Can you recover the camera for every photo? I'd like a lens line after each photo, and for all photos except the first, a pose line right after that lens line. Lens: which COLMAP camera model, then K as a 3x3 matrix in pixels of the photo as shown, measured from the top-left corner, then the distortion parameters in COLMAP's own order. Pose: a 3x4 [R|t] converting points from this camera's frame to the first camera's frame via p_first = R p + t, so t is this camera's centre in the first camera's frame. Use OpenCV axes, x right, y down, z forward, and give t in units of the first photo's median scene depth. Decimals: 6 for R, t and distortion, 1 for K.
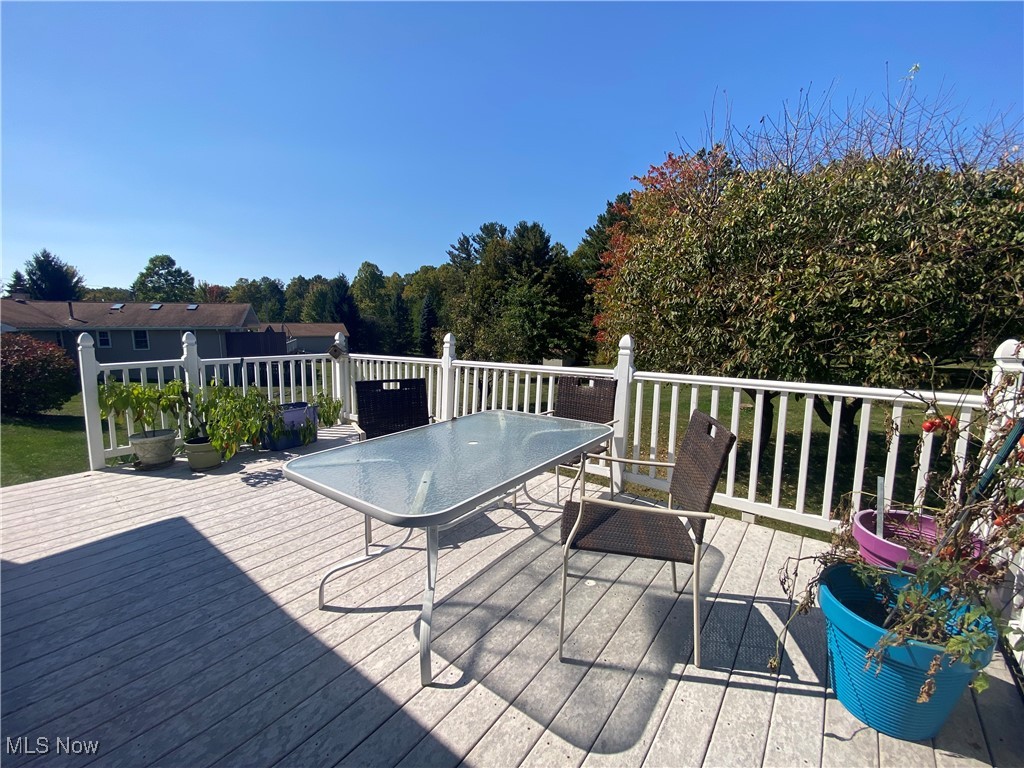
lens RADIAL K [[417.2, 0, 512.0], [0, 417.2, 384.0], [0, 0, 1]] dist [0.023293, -0.022181]
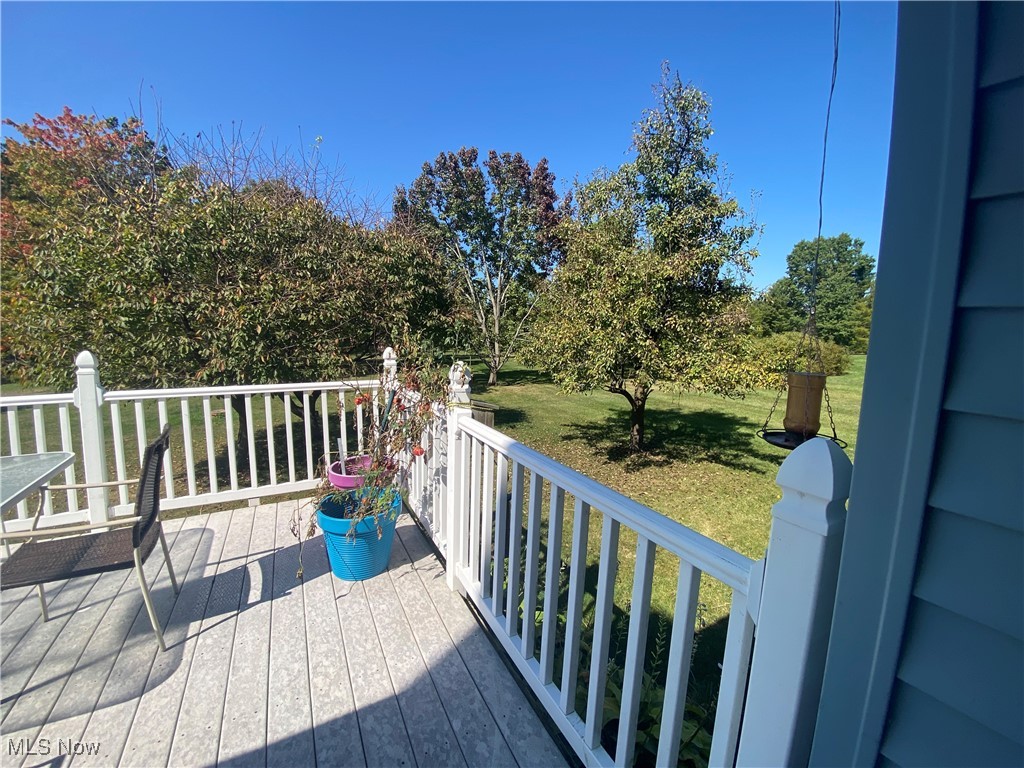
lens RADIAL K [[417.2, 0, 512.0], [0, 417.2, 384.0], [0, 0, 1]] dist [0.023293, -0.022181]
pose [[0.416229, -0.113964, 0.902090, -0.109042], [0.117403, 0.990545, 0.070968, -0.006013], [-0.901648, 0.076369, 0.425674, -0.120934]]
